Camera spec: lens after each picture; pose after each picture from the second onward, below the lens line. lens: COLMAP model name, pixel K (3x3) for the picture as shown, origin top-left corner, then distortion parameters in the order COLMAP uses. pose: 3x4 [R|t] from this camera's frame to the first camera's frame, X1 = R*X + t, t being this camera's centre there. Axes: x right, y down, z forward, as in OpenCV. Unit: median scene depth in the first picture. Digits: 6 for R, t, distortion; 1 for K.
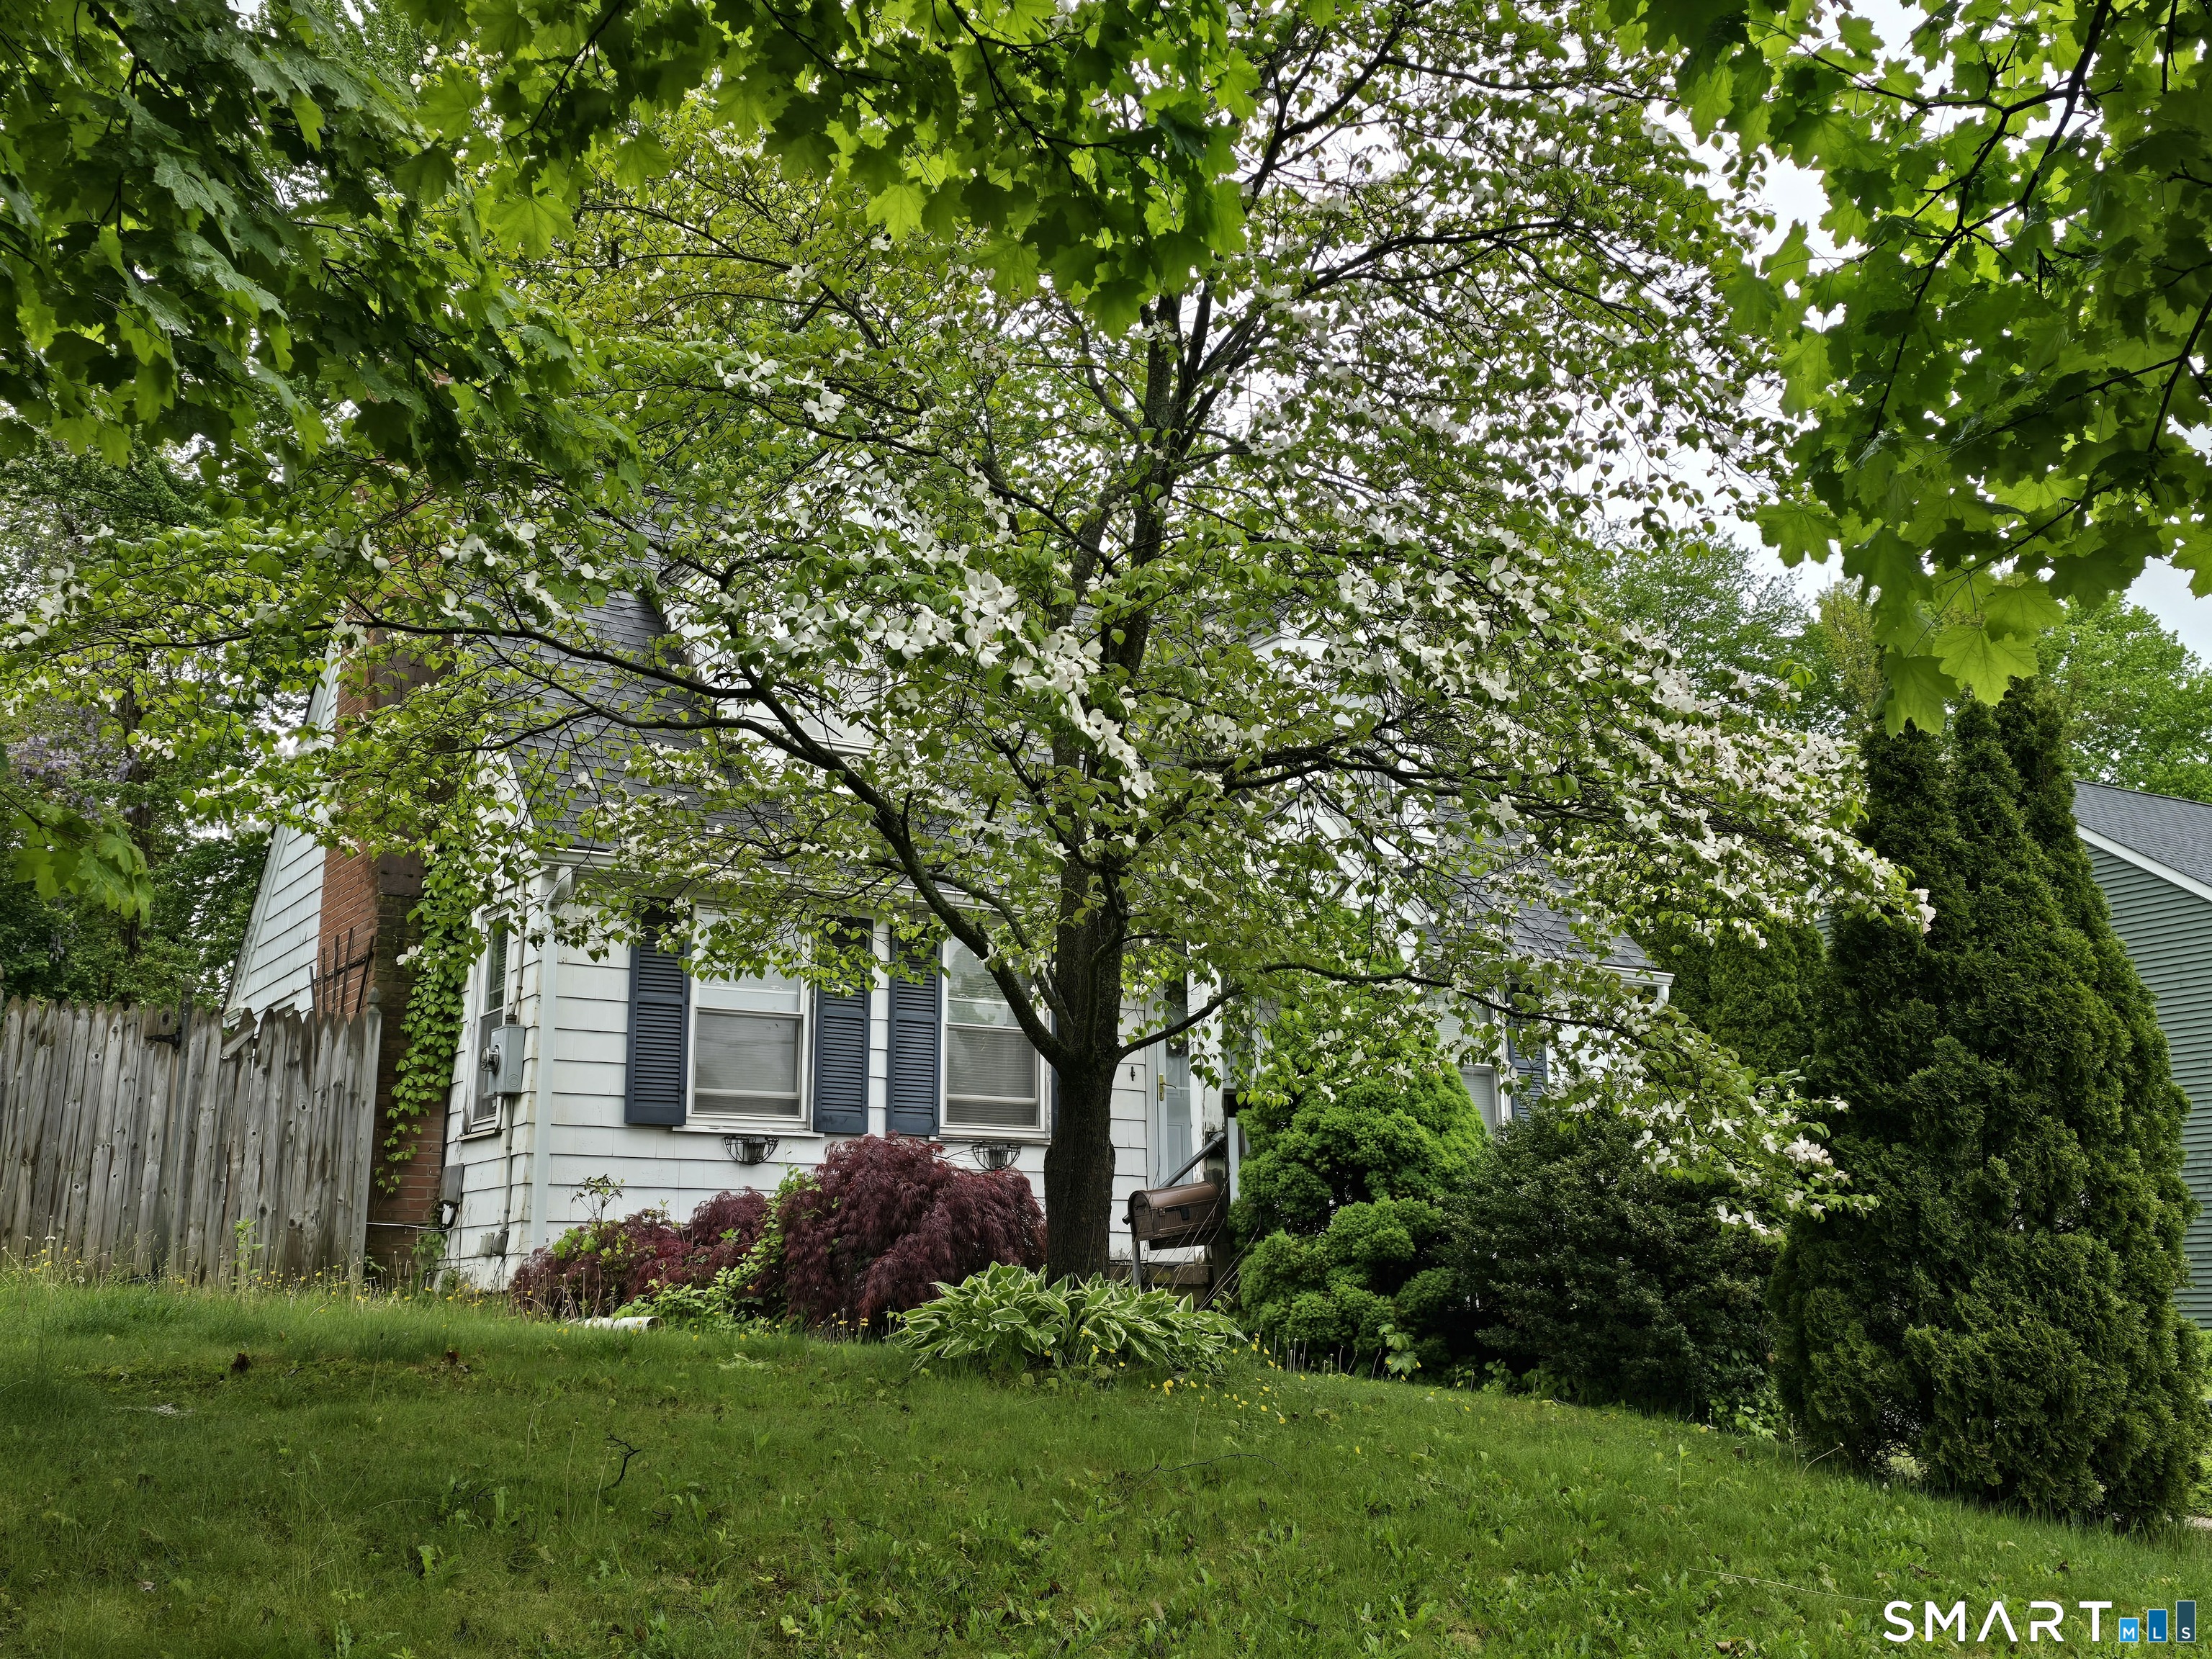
lens RADIAL K [[2119.8, 0, 1106.0], [0, 2119.8, 829.5], [0, 0, 1]] dist [0.094358, -0.012535]
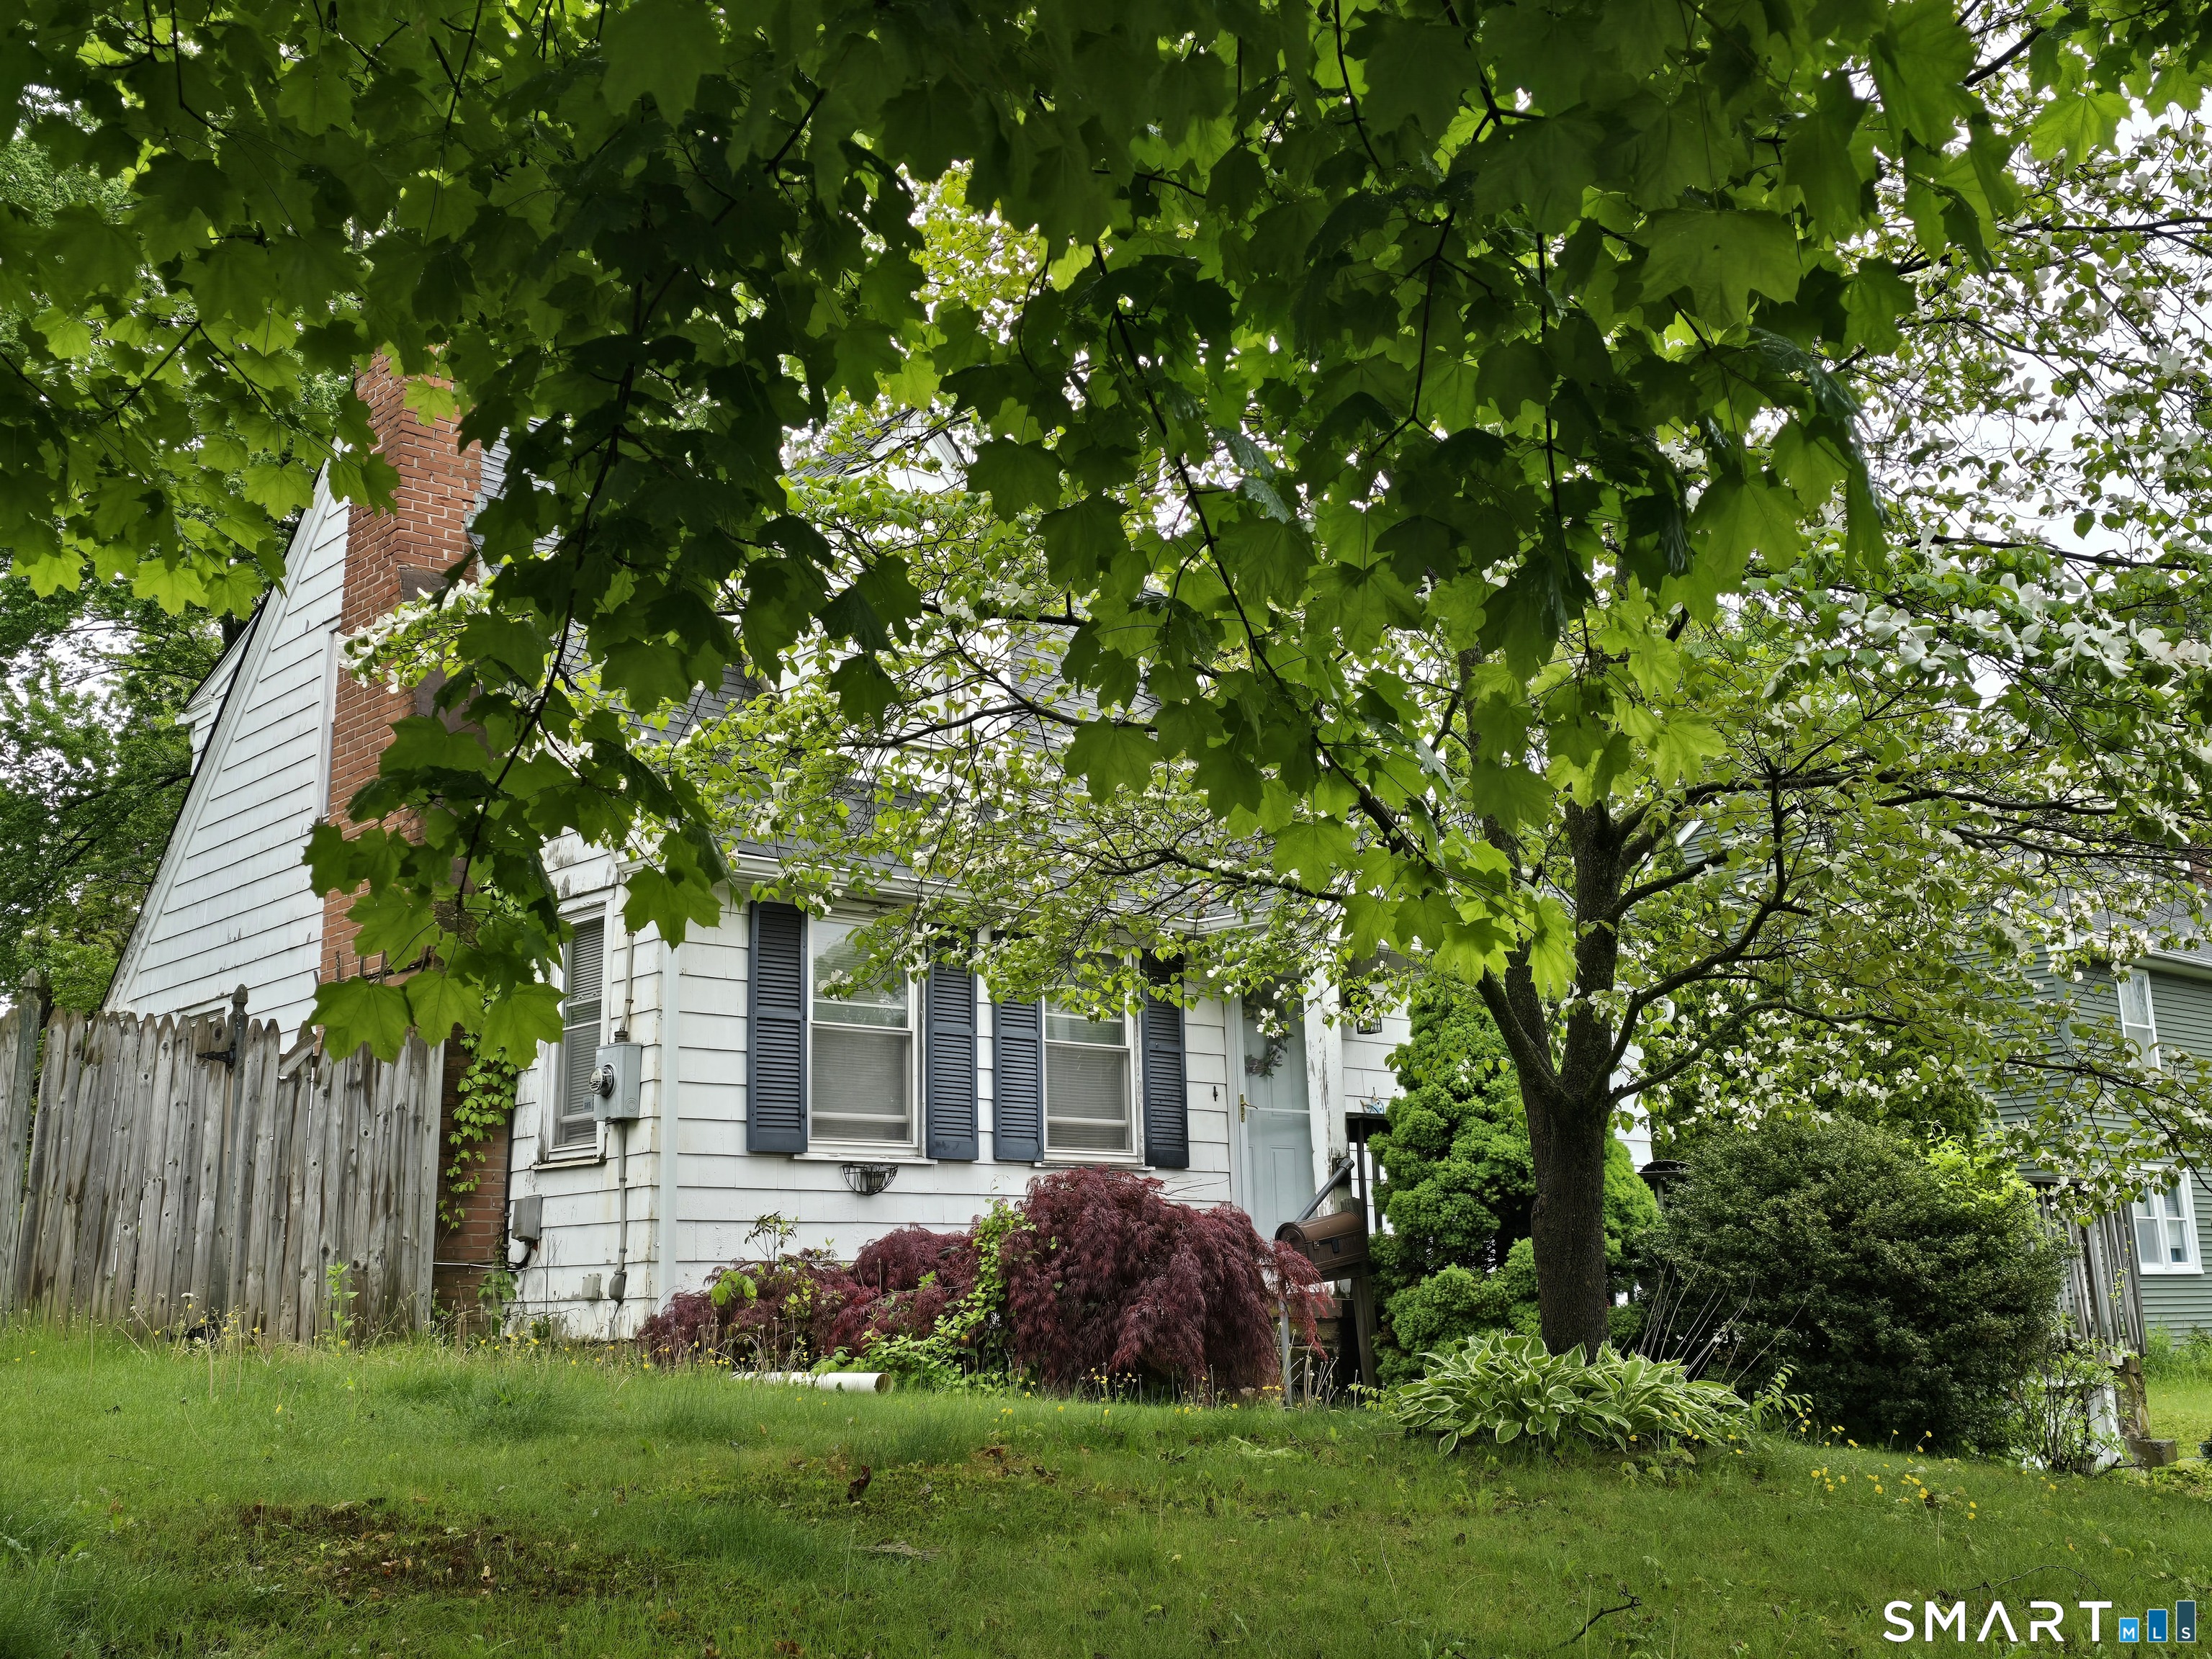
lens RADIAL K [[2119.8, 0, 1106.0], [0, 2119.8, 829.5], [0, 0, 1]] dist [0.094358, -0.012535]
pose [[0.987696, 0.020496, 0.155034, -0.215696], [-0.020986, 0.999779, 0.001522, -0.003812], [-0.154969, -0.004757, 0.987908, 0.080897]]
